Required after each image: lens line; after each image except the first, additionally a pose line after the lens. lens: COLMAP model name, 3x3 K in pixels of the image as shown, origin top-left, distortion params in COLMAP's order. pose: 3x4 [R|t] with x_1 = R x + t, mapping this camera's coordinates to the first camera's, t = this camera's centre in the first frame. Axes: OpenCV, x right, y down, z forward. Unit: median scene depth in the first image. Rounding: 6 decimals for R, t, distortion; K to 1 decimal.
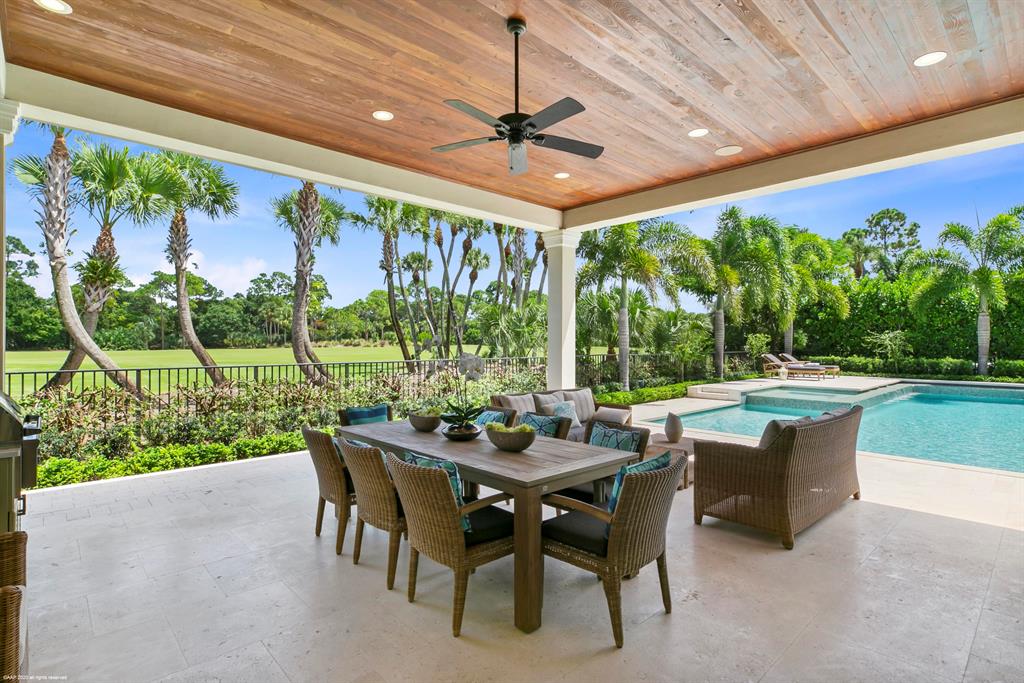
lens RADIAL K [[510.0, 0, 492.8], [0, 510.0, 343.8], [0, 0, 1]] dist [0.001559, -0.000353]
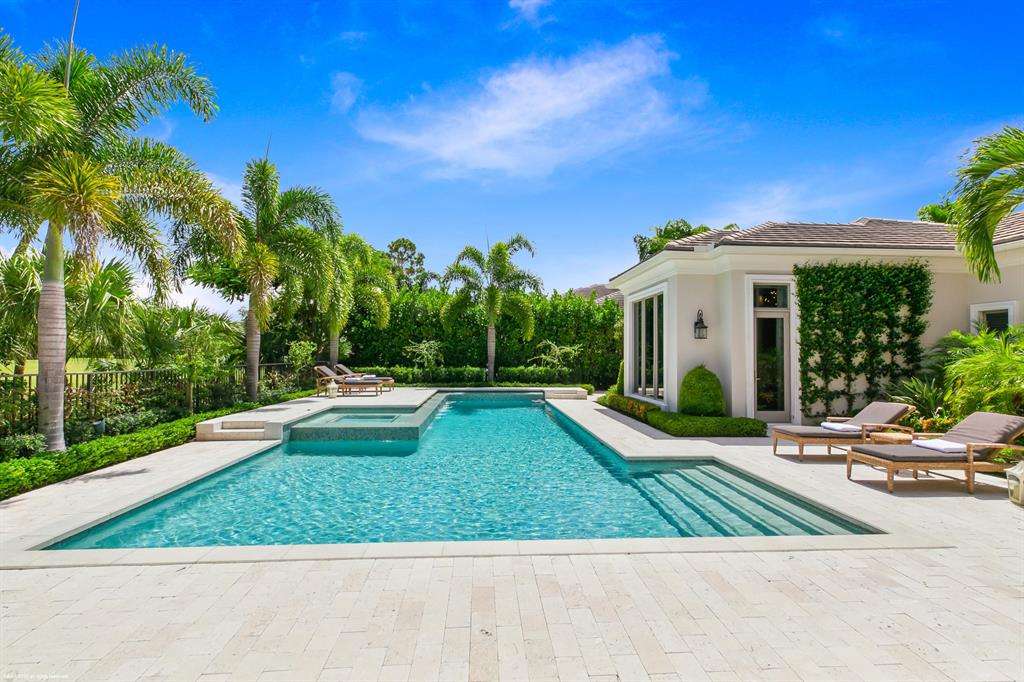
lens RADIAL K [[495.7, 0, 510.3], [0, 495.7, 347.4], [0, 0, 1]] dist [0.000565, -0.000042]
pose [[0.628682, 0.010522, 0.777591, 0.122219], [-0.000659, 0.999915, -0.012998, 0.000357], [-0.777662, 0.007659, 0.628636, 0.262805]]
